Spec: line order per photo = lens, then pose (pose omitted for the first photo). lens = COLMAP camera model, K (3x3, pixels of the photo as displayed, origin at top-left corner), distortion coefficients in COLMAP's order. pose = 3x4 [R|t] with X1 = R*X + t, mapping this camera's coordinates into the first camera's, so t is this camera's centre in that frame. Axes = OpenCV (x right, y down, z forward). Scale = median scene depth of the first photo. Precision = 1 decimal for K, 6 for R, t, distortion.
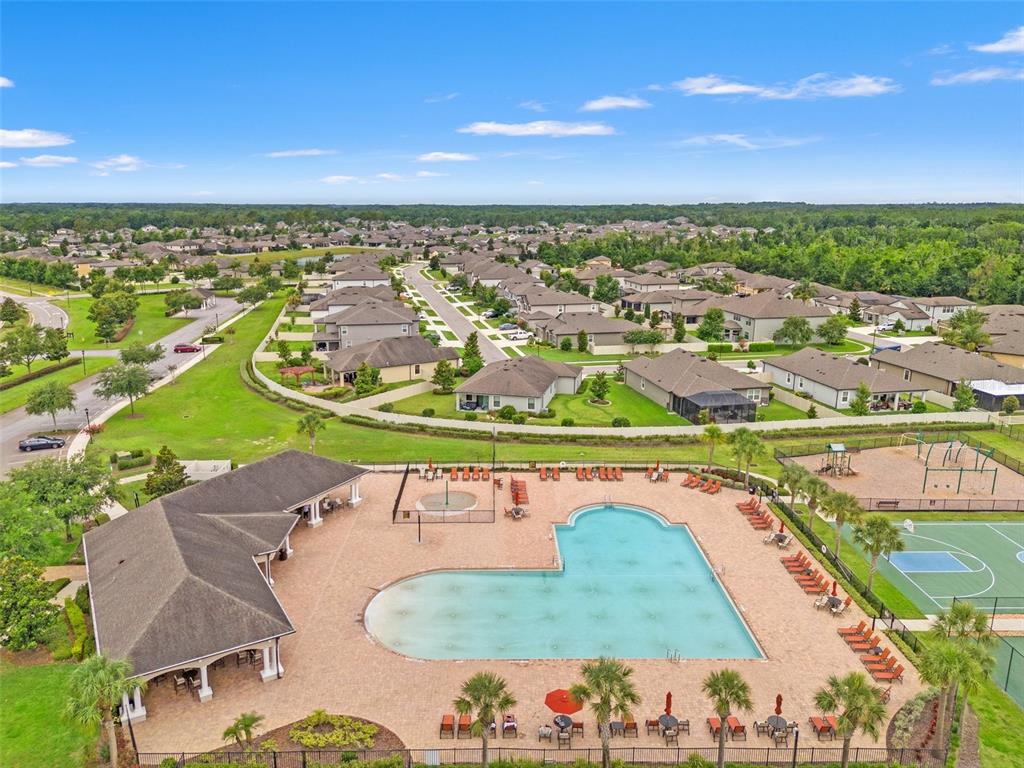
lens RADIAL K [[765.1, 0, 512.0], [0, 765.1, 384.0], [0, 0, 1]] dist [0.055811, -0.002095]
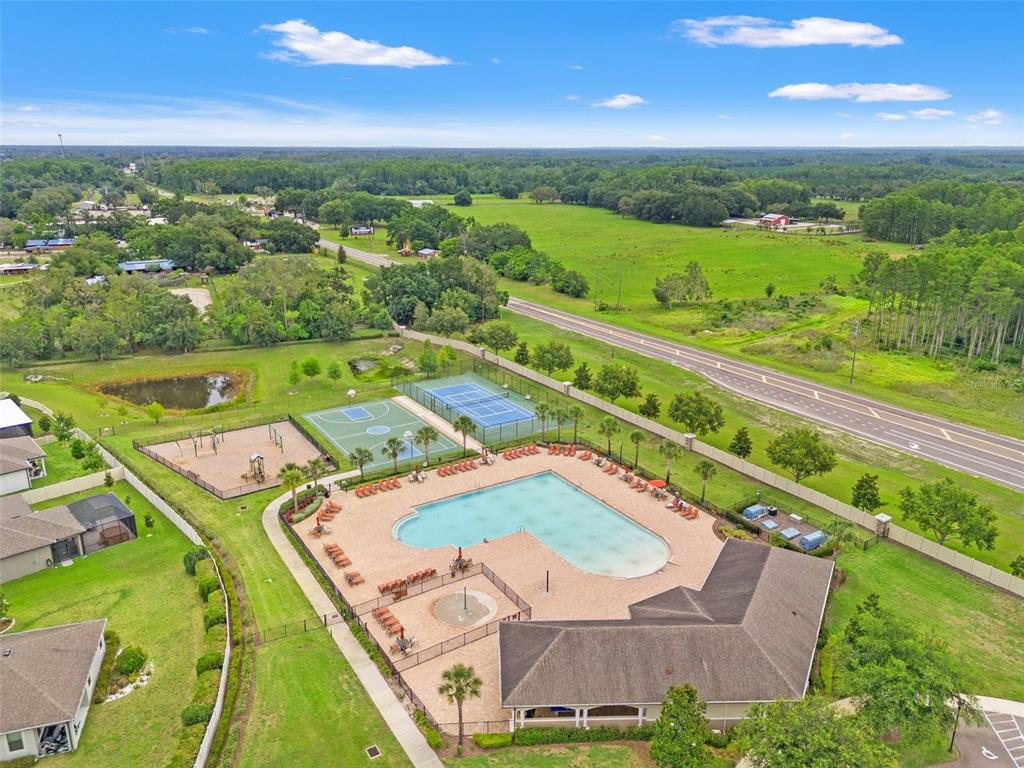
lens RADIAL K [[765.1, 0, 512.0], [0, 765.1, 384.0], [0, 0, 1]] dist [0.055811, -0.002095]
pose [[-0.513991, -0.265737, 0.815596, -0.922166], [0.200737, 0.887142, 0.415553, -0.545199], [-0.833977, 0.377311, -0.402639, 1.347810]]
